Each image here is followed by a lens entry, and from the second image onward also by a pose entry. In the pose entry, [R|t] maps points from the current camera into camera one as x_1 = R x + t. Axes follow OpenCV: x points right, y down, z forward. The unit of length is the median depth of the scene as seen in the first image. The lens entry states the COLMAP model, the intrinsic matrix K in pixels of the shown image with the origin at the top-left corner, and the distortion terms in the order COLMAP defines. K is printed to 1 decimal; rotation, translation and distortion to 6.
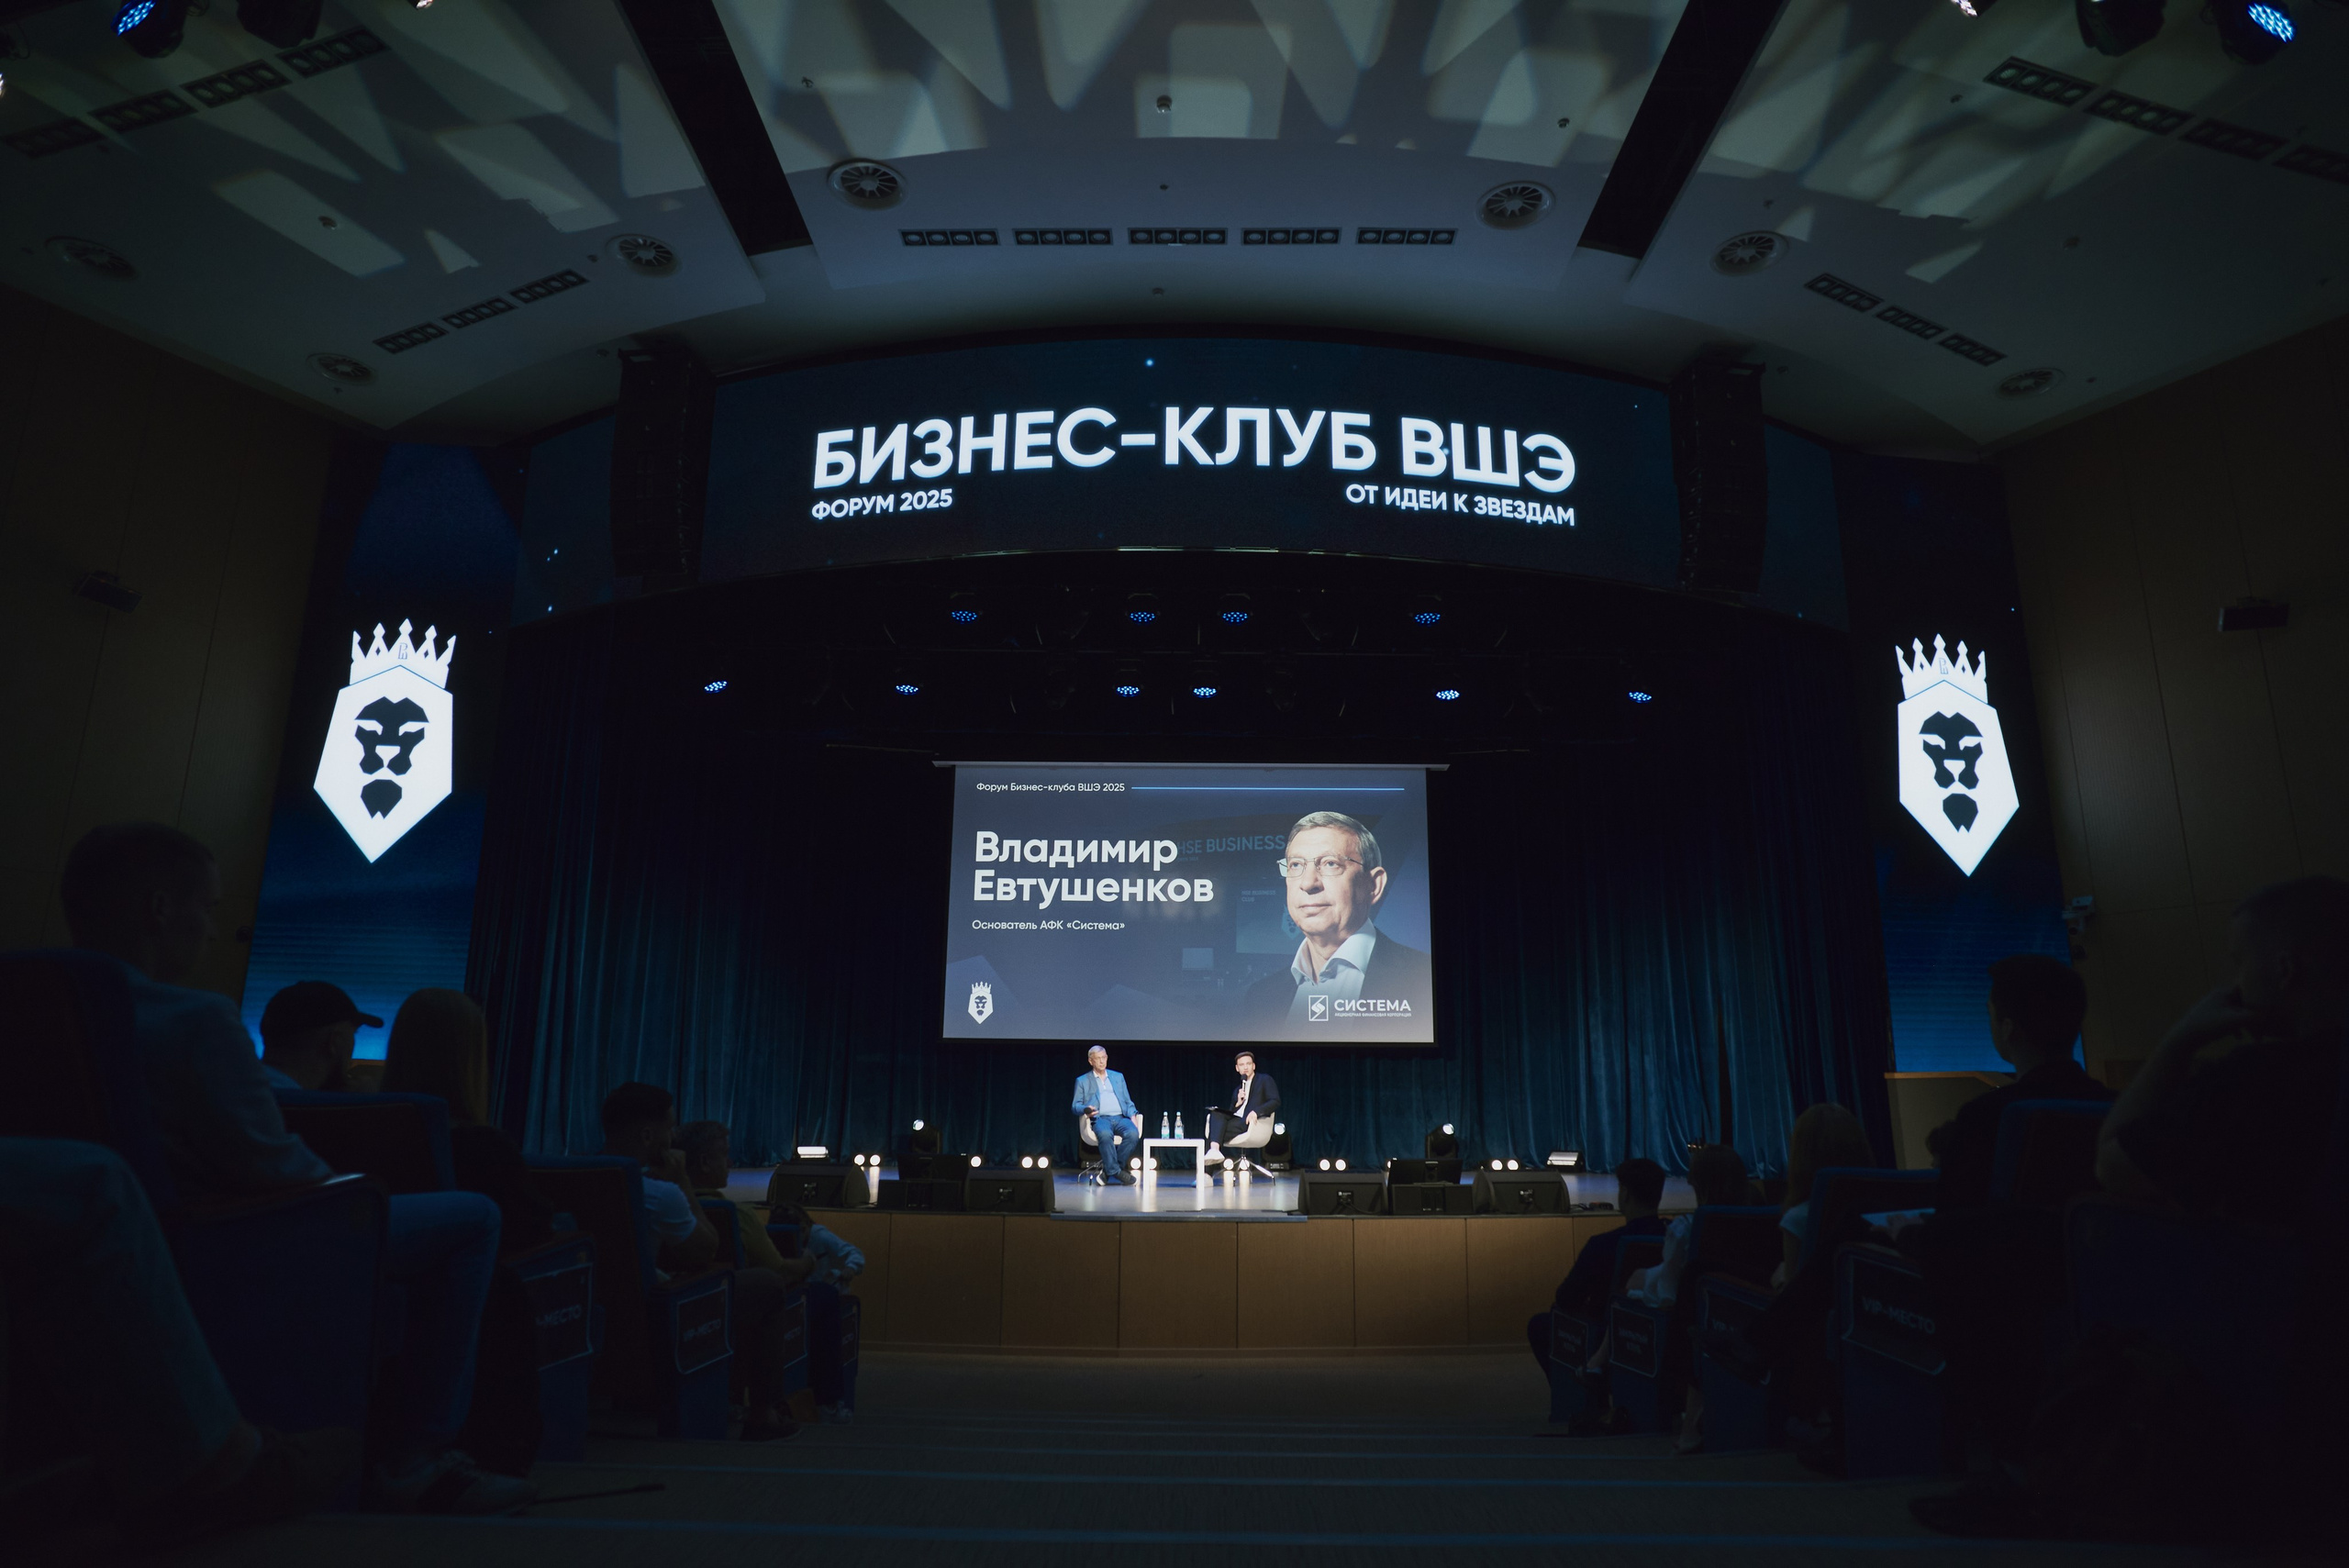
lens RADIAL K [[1380.7, 0, 1182.7], [0, 1380.7, 781.7], [0, 0, 1]] dist [-0.063826, 0.034595]
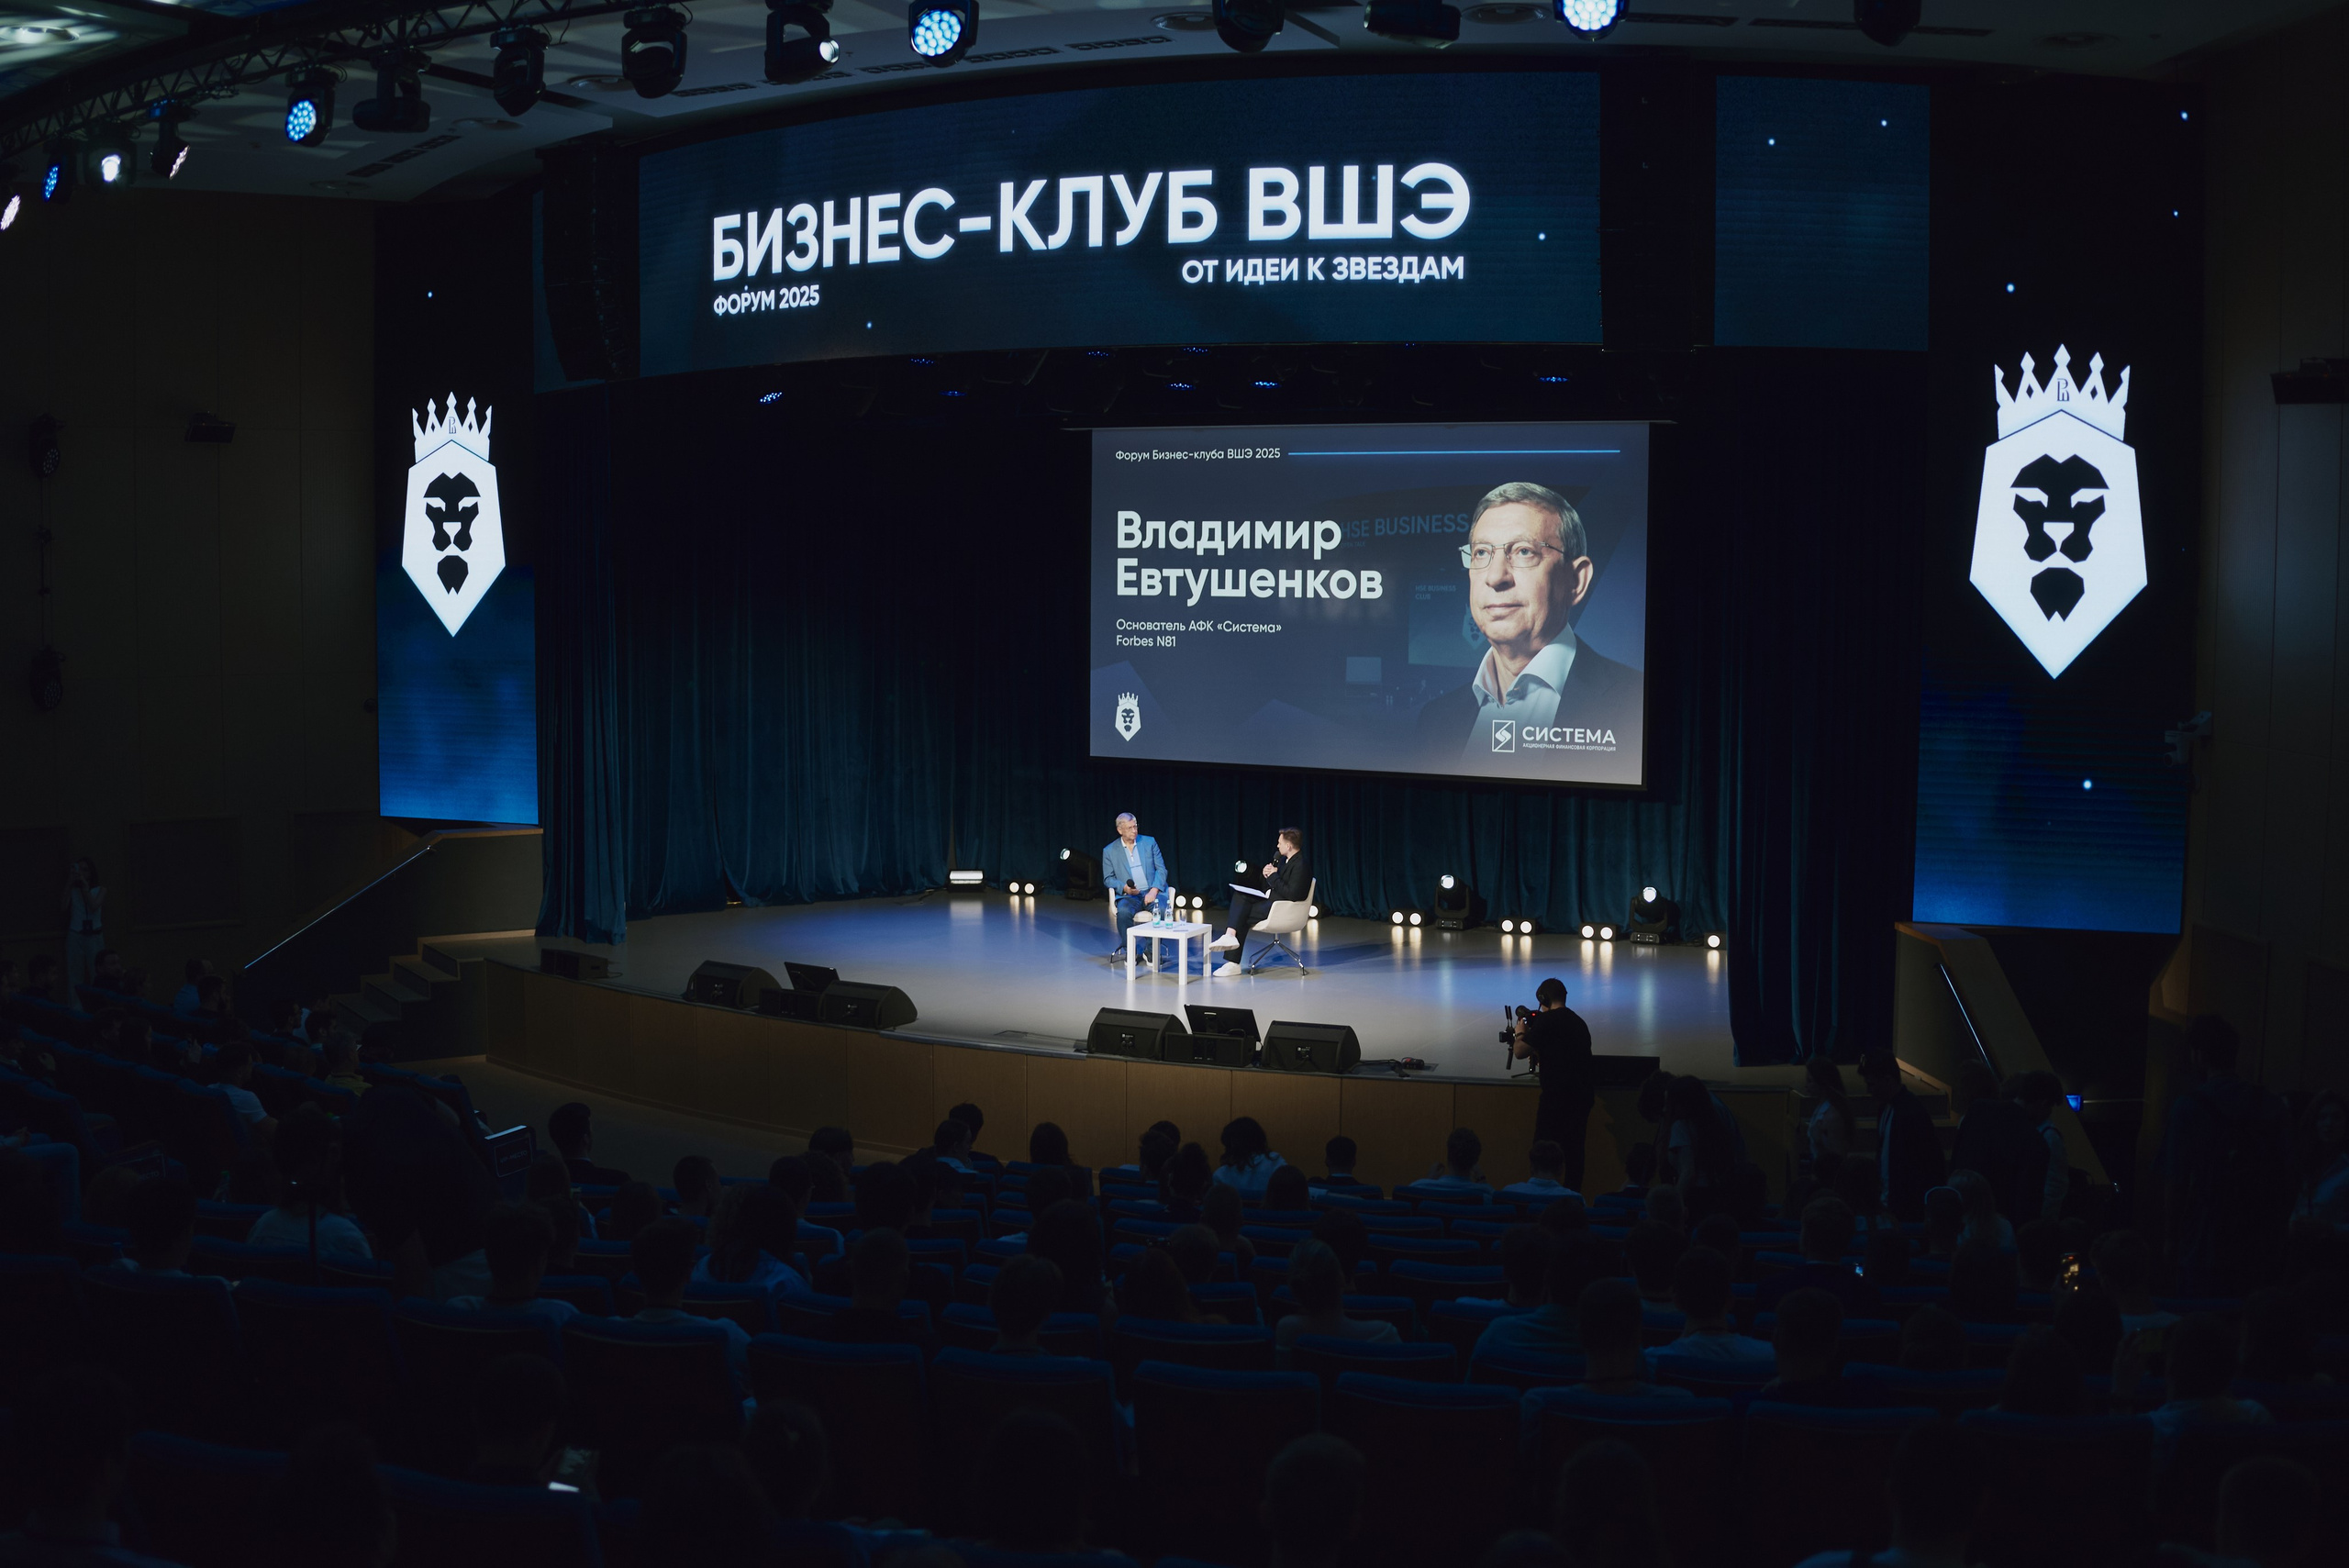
lens RADIAL K [[2435.0, 0, 1174.5], [0, 2435.0, 784.0], [0, 0, 1]] dist [-0.199434, 0.001921]
pose [[0.894806, 0.040350, -0.444628, 0.549394], [0.102645, 0.950635, 0.292842, -0.237390], [0.434495, -0.307676, 0.846493, -0.273627]]
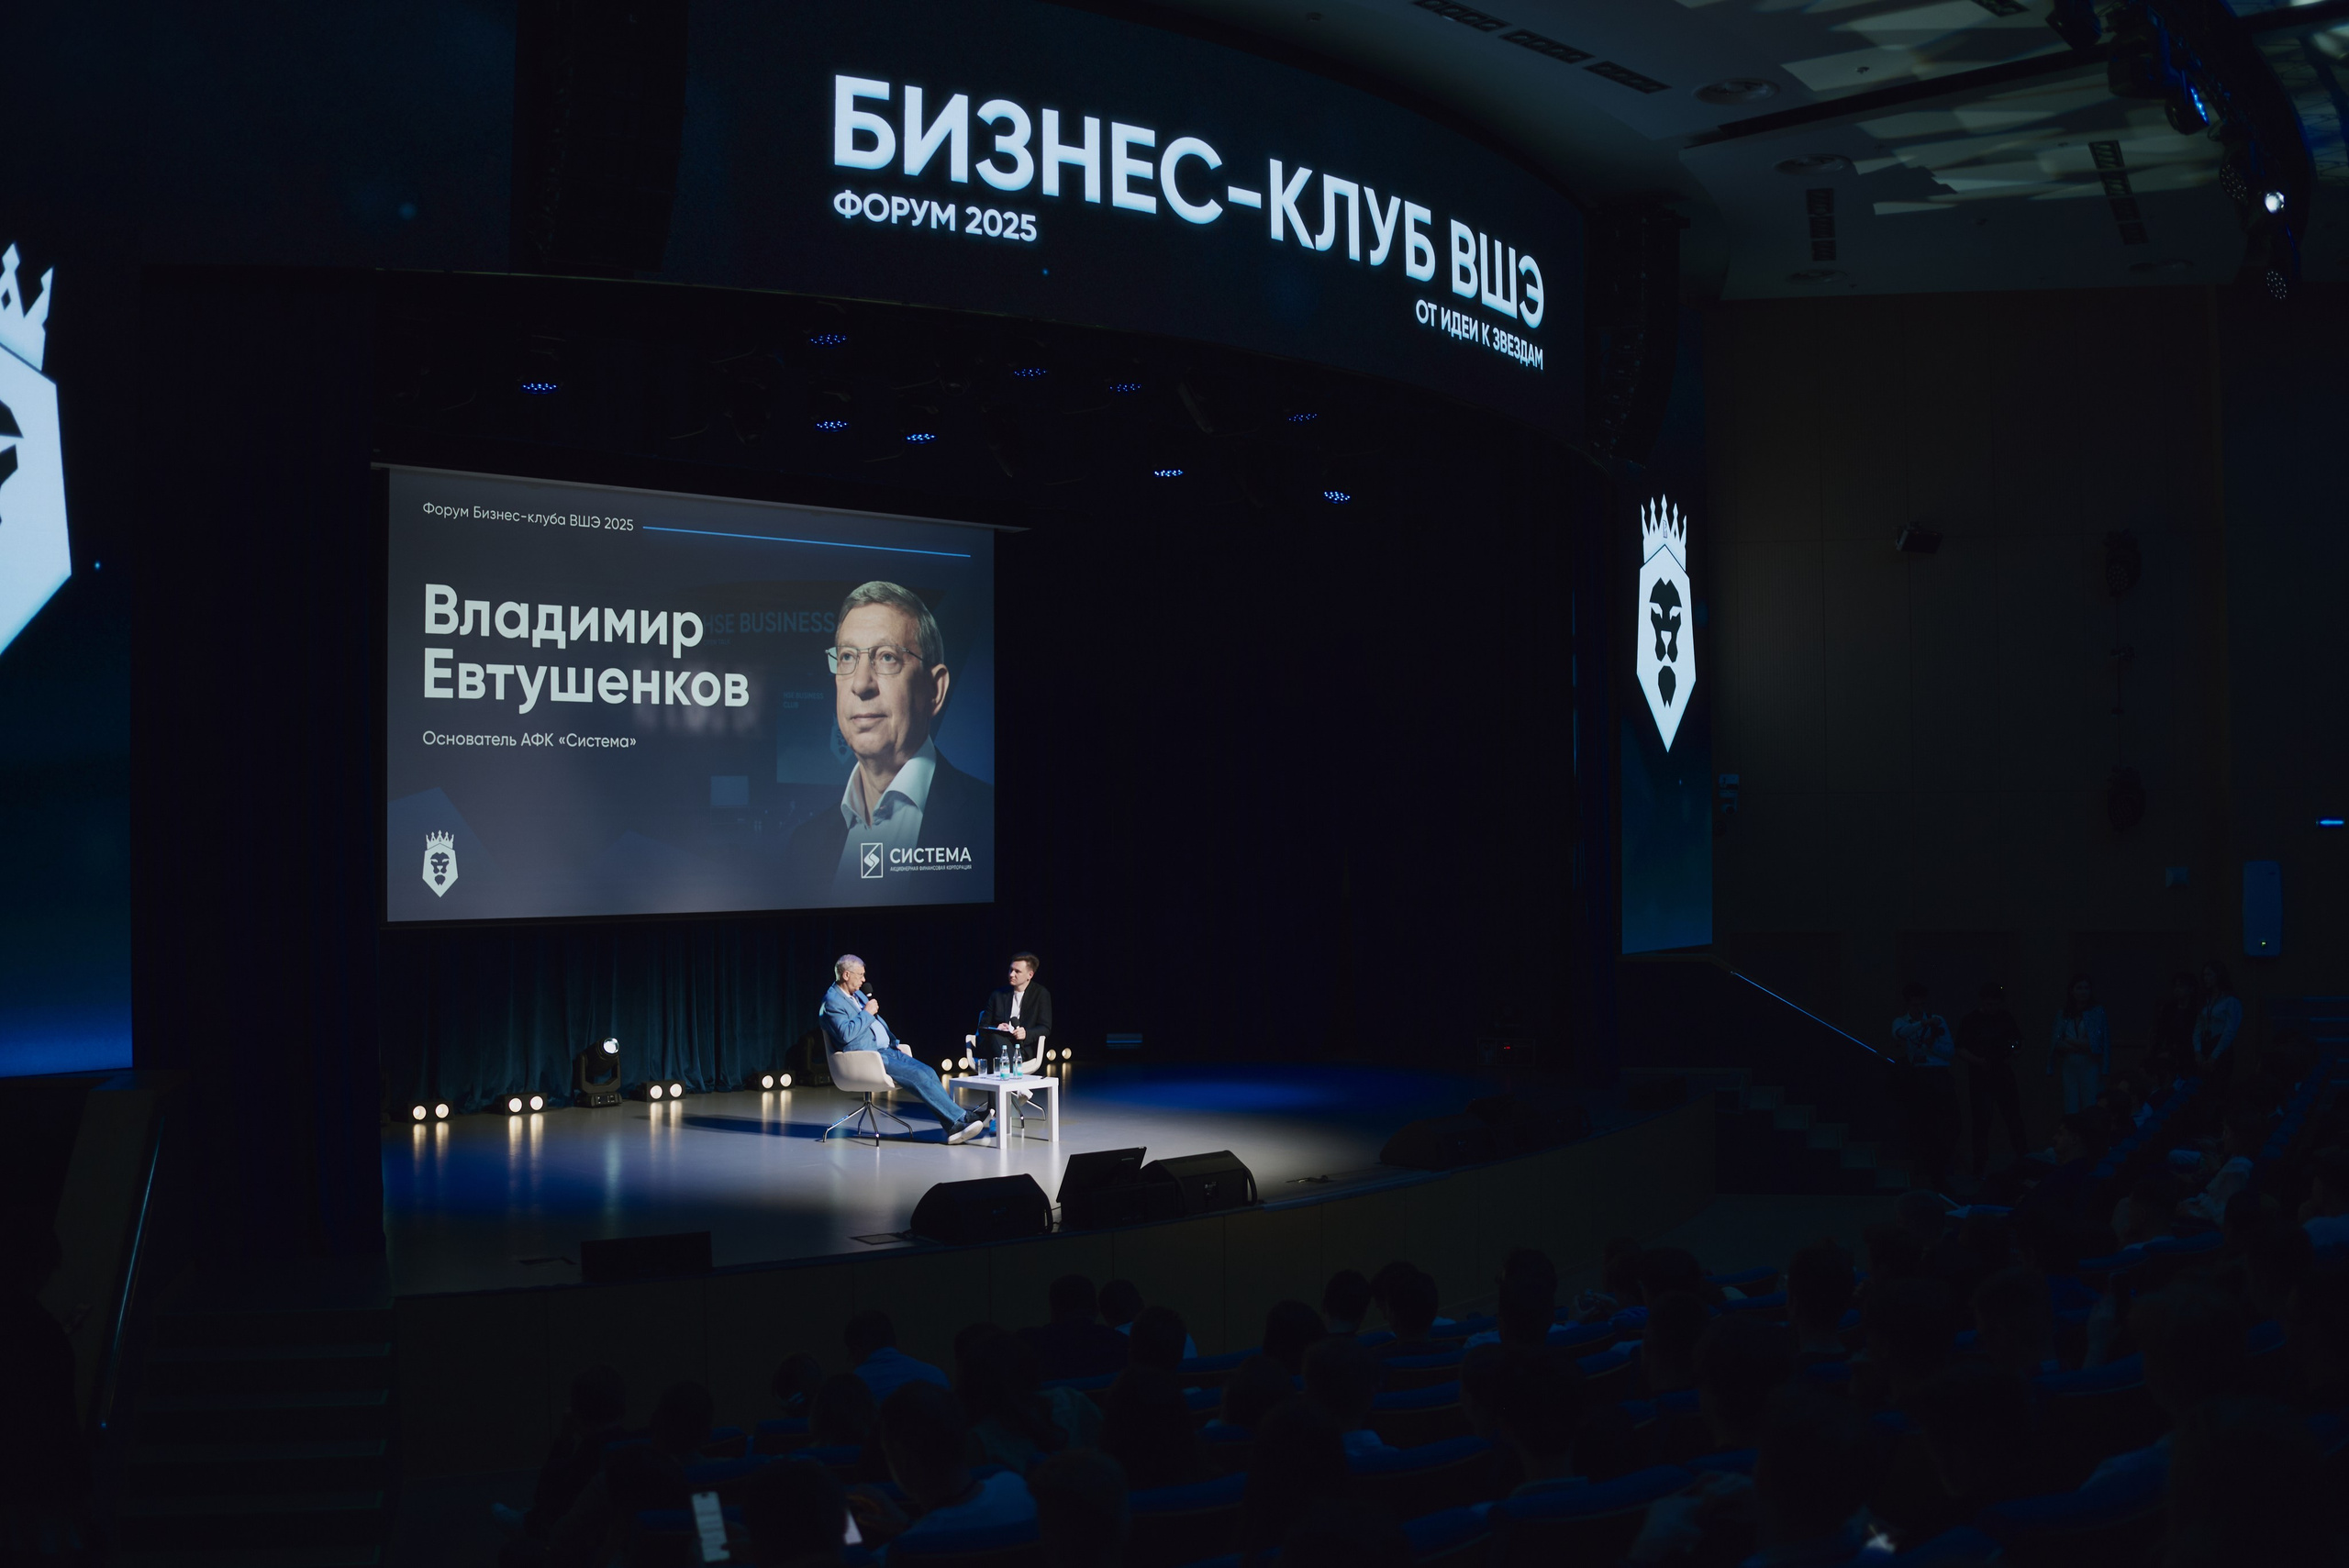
lens RADIAL K [[2353.6, 0, 1174.5], [0, 2353.6, 784.0], [0, 0, 1]] dist [-0.197890, 0.038540]
pose [[0.708233, -0.002017, 0.705976, -0.647645], [-0.151187, 0.976363, 0.154460, -0.086104], [-0.689600, -0.216128, 0.691188, 0.057394]]
